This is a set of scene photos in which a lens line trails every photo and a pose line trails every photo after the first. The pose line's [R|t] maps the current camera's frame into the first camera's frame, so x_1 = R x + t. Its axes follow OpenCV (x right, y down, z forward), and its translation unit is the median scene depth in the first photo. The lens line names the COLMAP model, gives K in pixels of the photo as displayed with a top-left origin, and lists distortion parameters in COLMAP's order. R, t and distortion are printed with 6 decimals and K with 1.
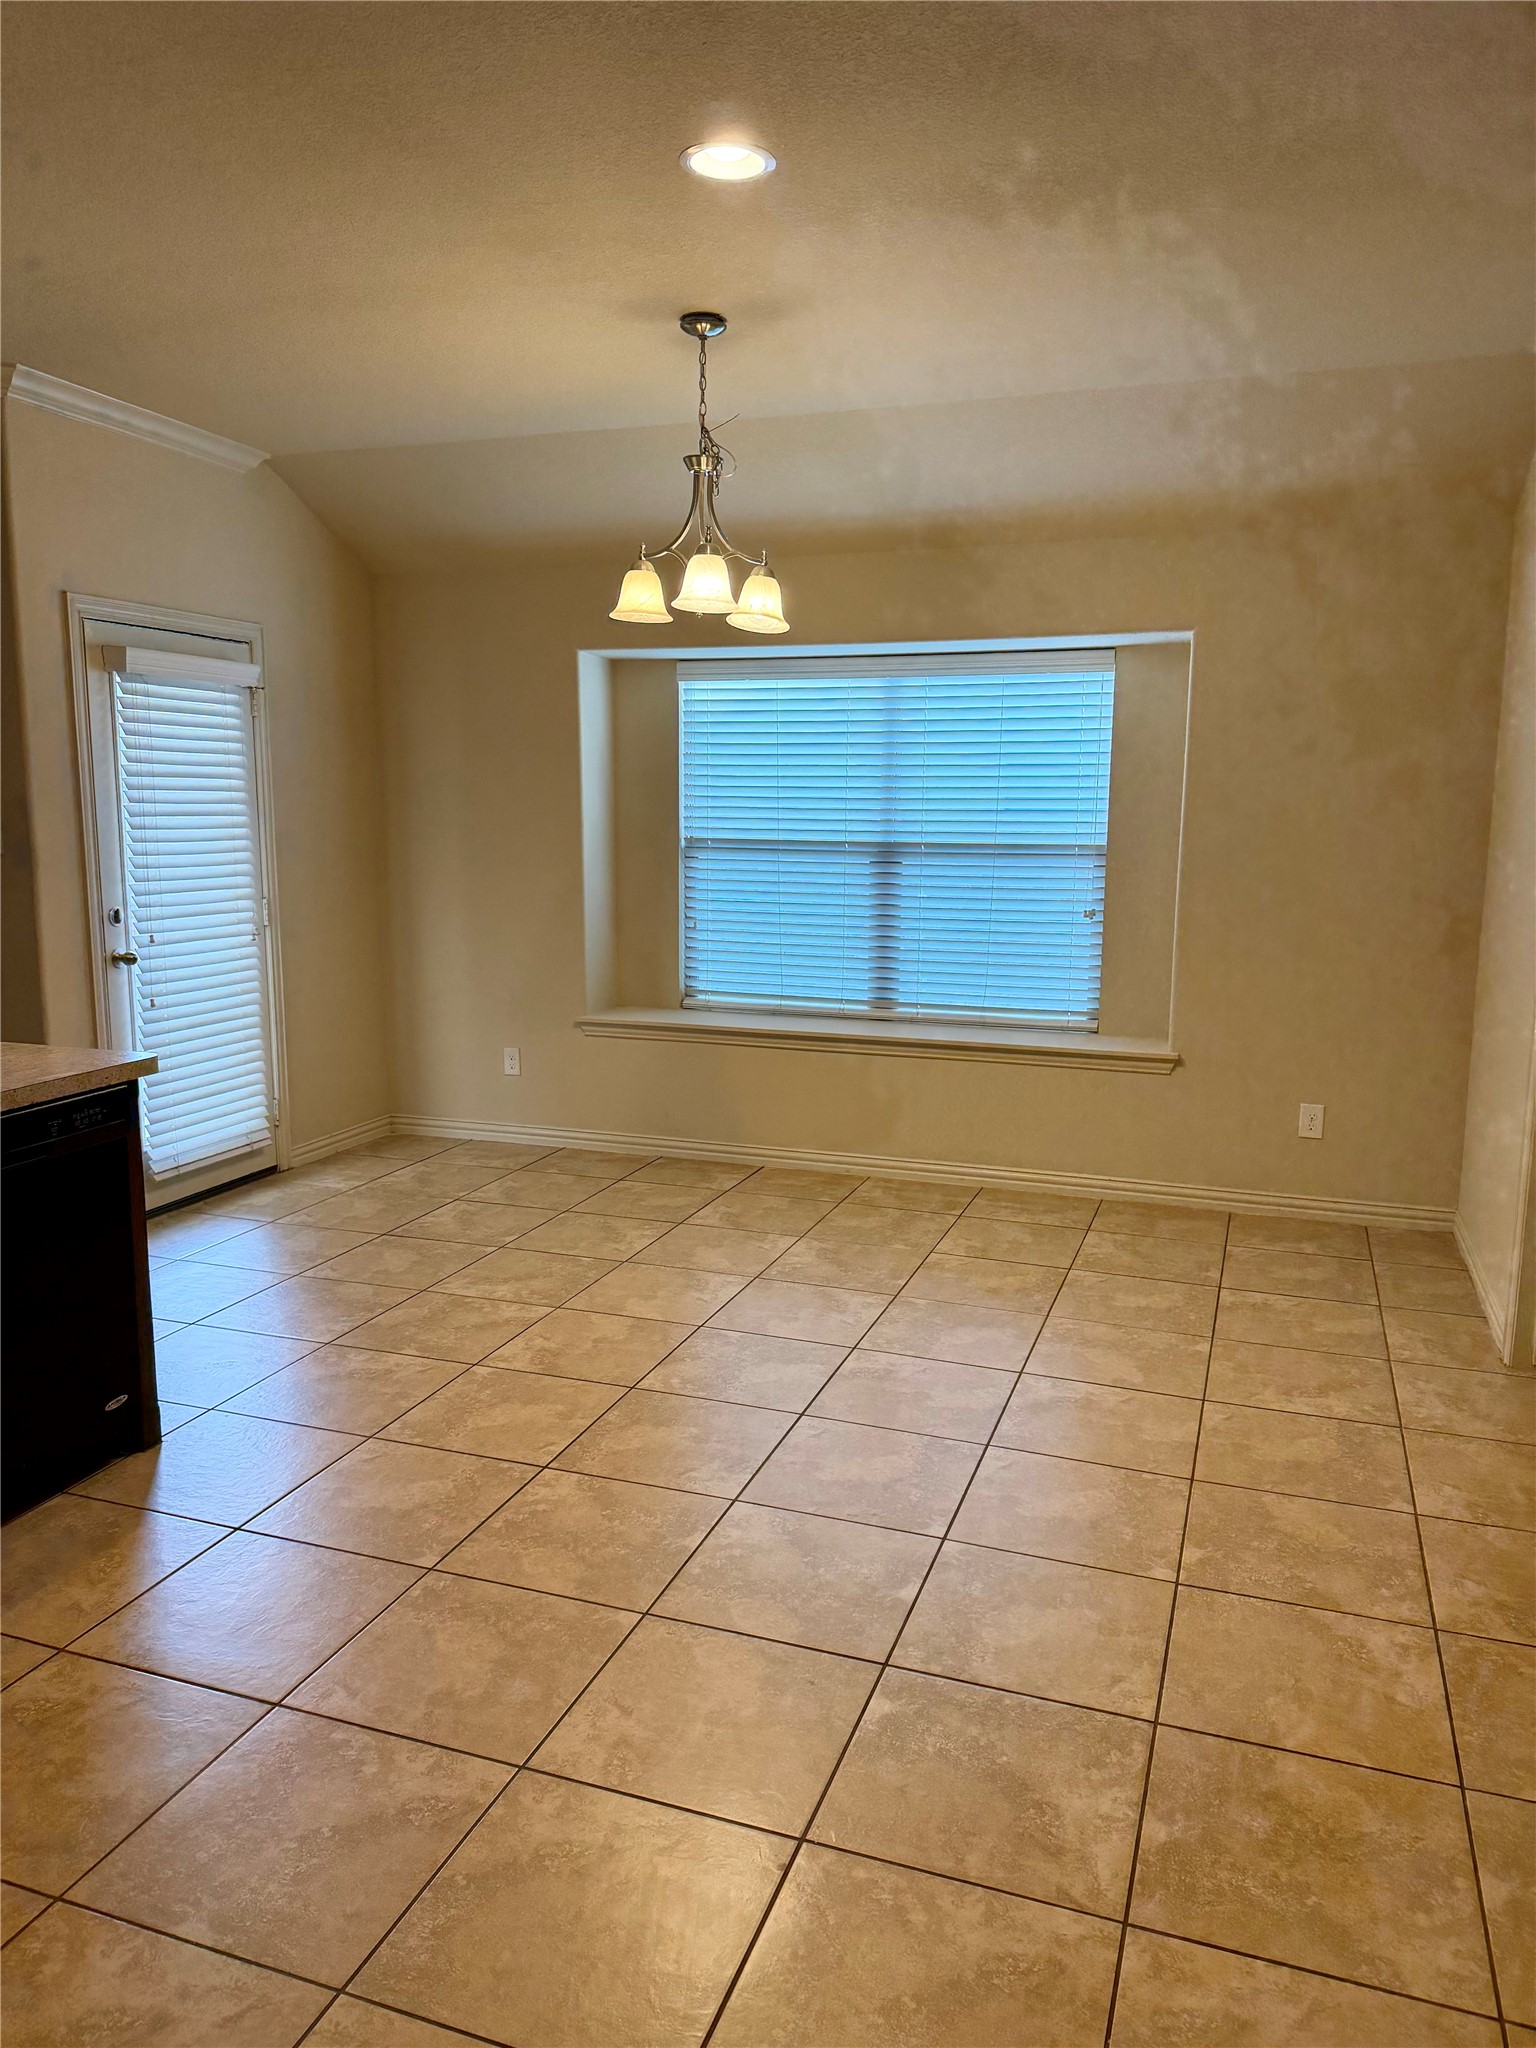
lens RADIAL K [[1428.6, 0, 791.9], [0, 1428.6, 1034.6], [0, 0, 1]] dist [-0.000768, -0.018964]
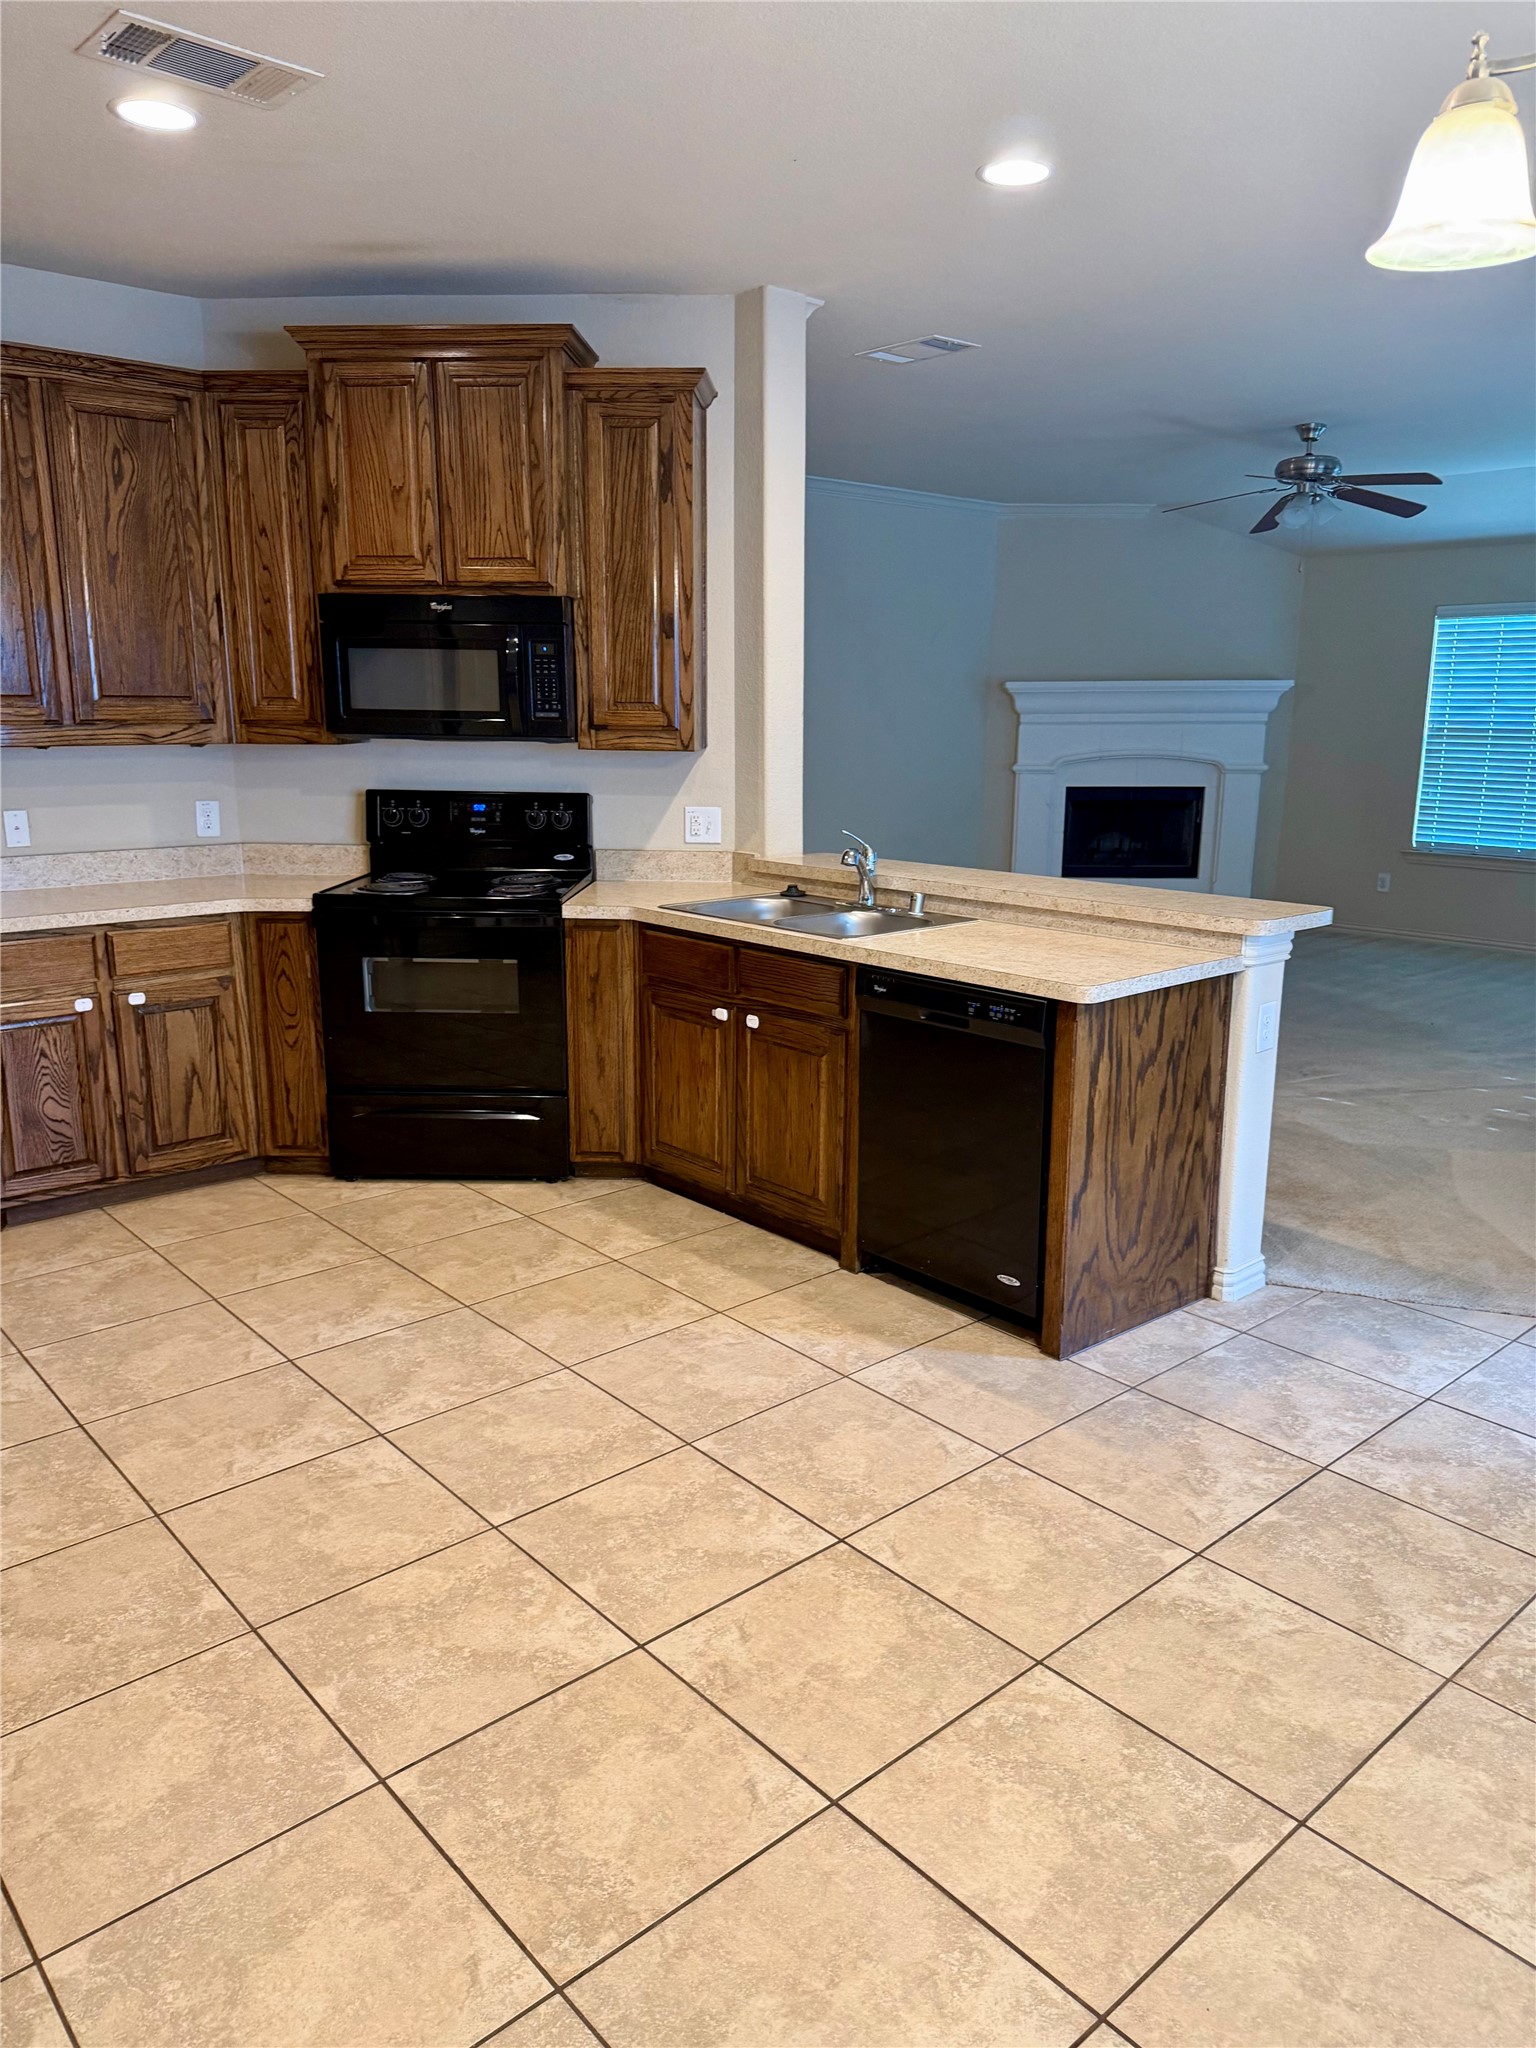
lens RADIAL K [[1417.5, 0, 784.3], [0, 1417.5, 1021.5], [0, 0, 1]] dist [0.140668, -0.251318]
pose [[-0.490396, 0.179062, -0.852906, 0.412470], [-0.150638, 0.946518, 0.285328, -0.175191], [0.858382, 0.268404, -0.437195, 1.044650]]
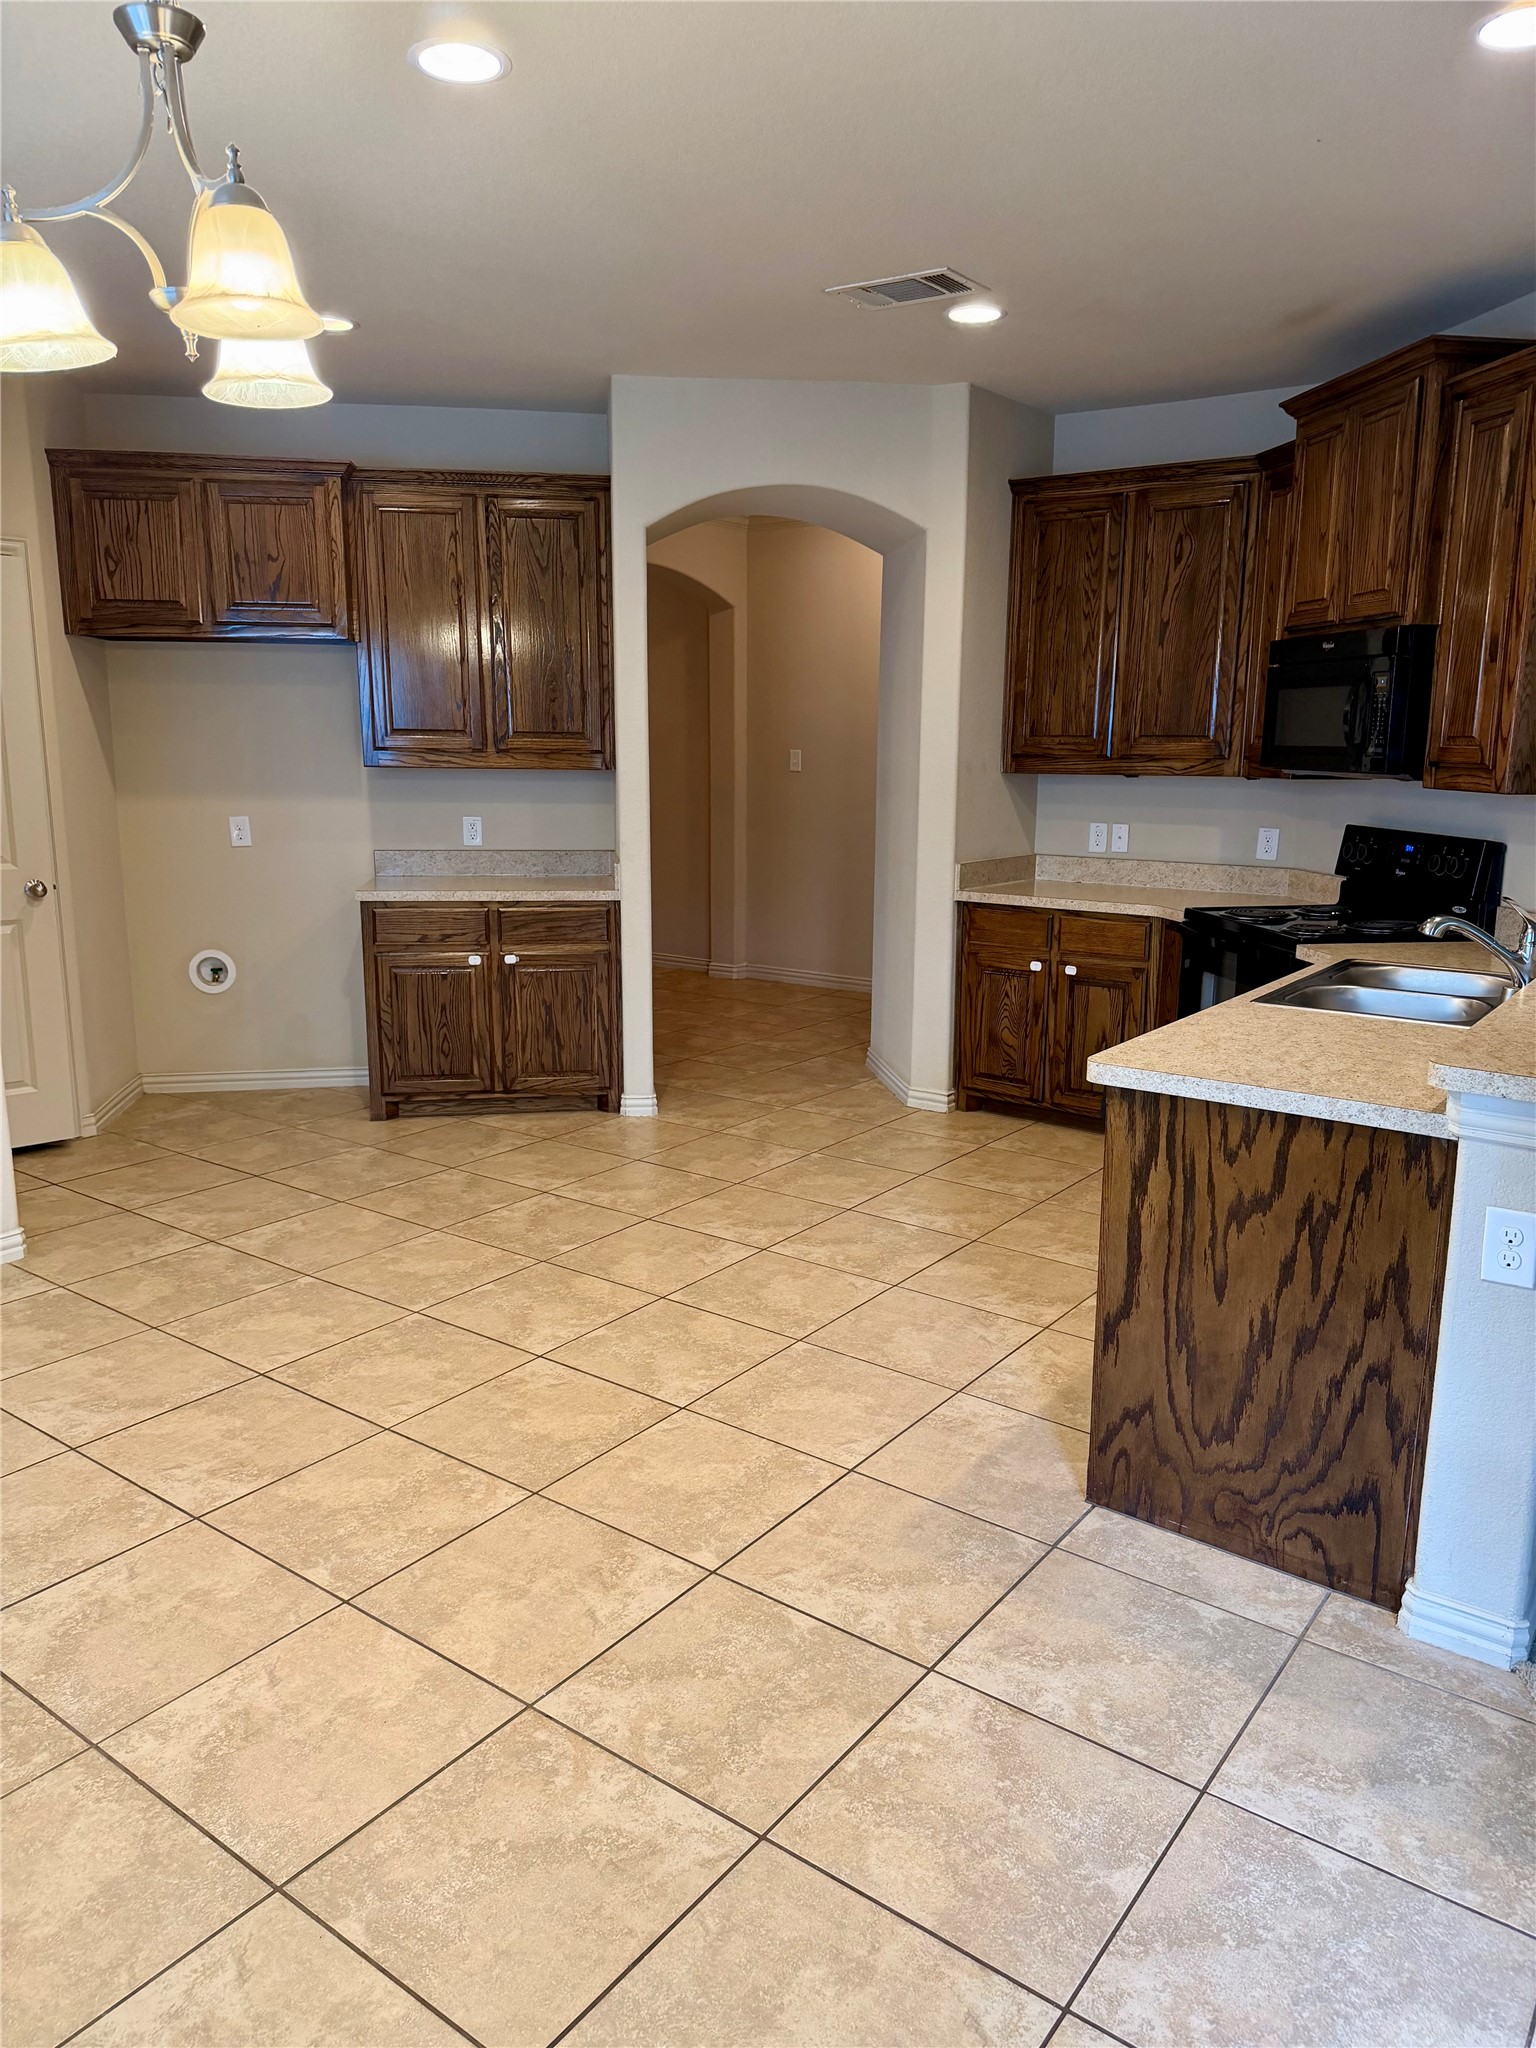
lens RADIAL K [[1417.5, 0, 784.3], [0, 1417.5, 1021.5], [0, 0, 1]] dist [0.140668, -0.251318]
pose [[-0.955462, -0.075089, 0.285400, -0.424764], [0.030192, 0.937142, 0.347639, -0.252857], [-0.293564, 0.340773, -0.893137, 1.491308]]
